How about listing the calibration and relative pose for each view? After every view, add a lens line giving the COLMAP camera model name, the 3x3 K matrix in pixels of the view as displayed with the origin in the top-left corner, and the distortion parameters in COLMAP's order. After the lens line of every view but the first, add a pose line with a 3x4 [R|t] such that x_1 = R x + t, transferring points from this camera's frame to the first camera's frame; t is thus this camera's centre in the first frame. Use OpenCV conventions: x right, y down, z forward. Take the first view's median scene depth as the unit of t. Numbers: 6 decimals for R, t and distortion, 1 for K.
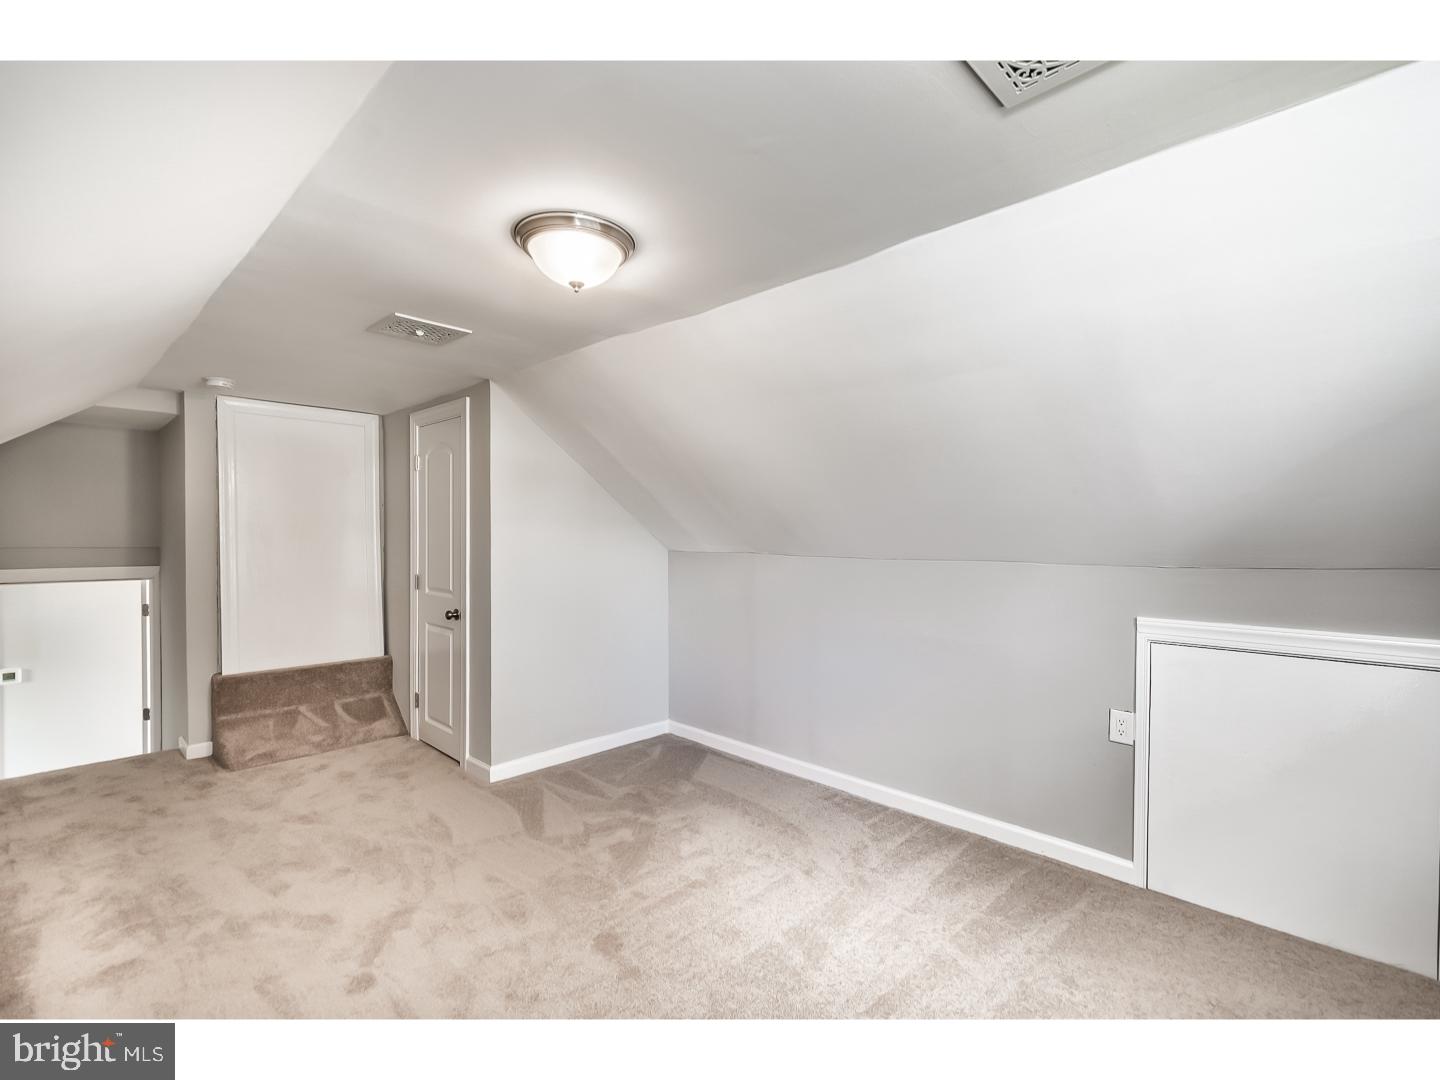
lens RADIAL K [[649.0, 0, 720.0], [0, 649.0, 540.0], [0, 0, 1]] dist [0.015345, -0.000011]
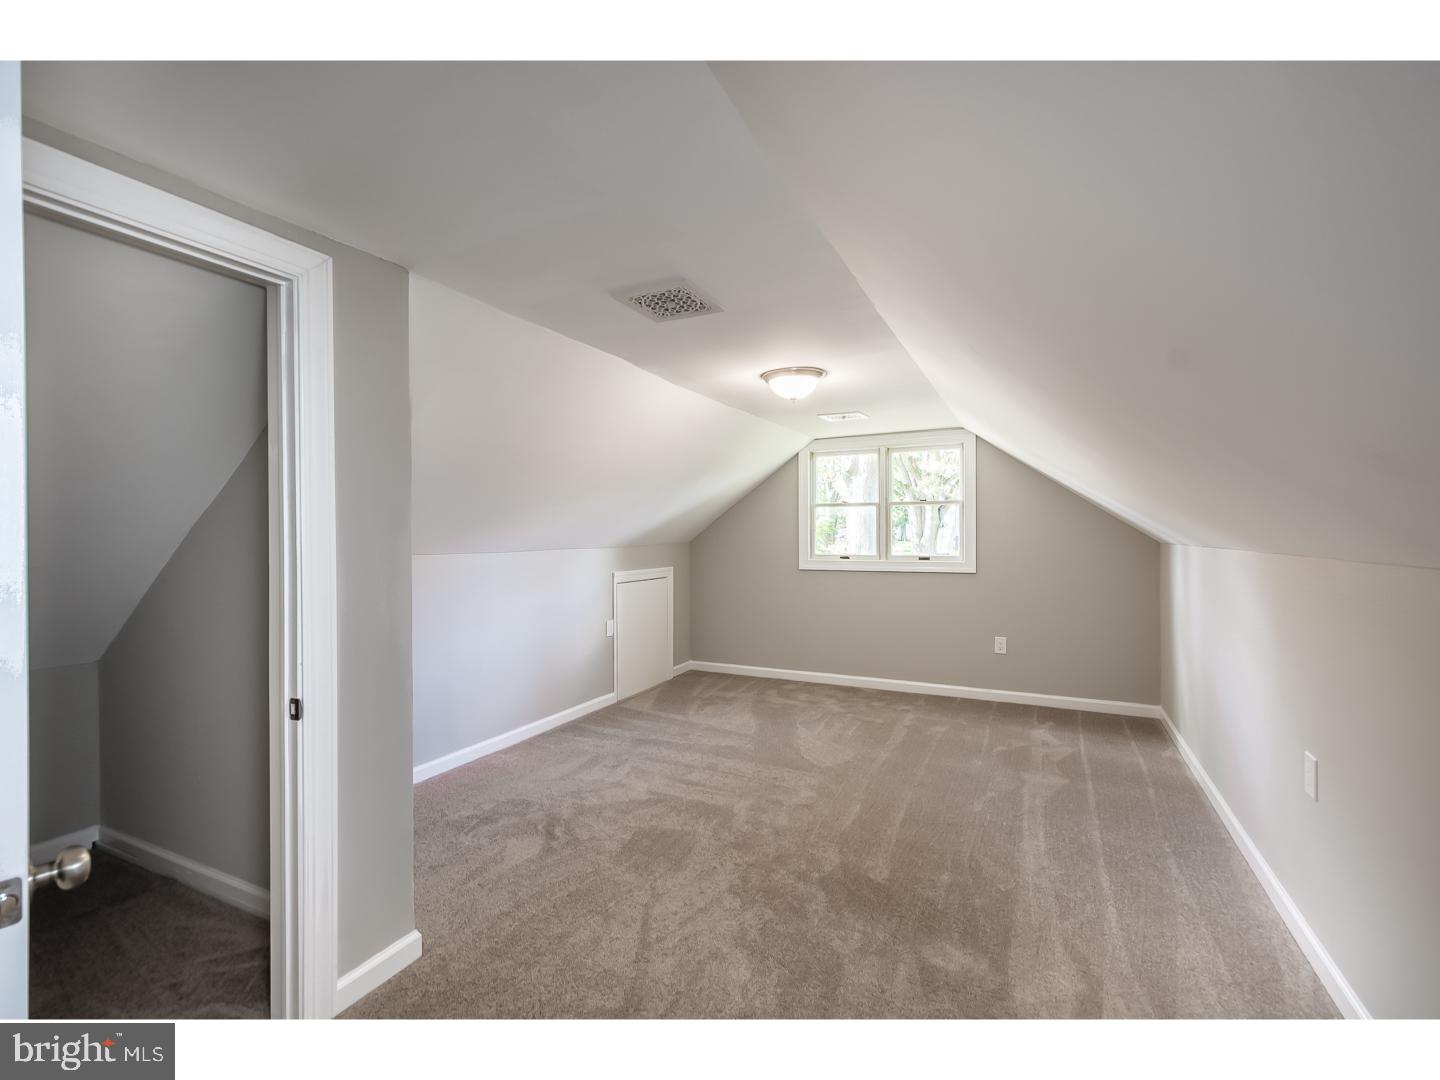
lens RADIAL K [[649.0, 0, 720.0], [0, 649.0, 540.0], [0, 0, 1]] dist [0.015345, -0.000011]
pose [[-0.295605, -0.016596, 0.955166, -1.391911], [0.004509, 0.999814, 0.018767, -0.019822], [-0.955300, 0.009854, -0.295475, 1.275126]]
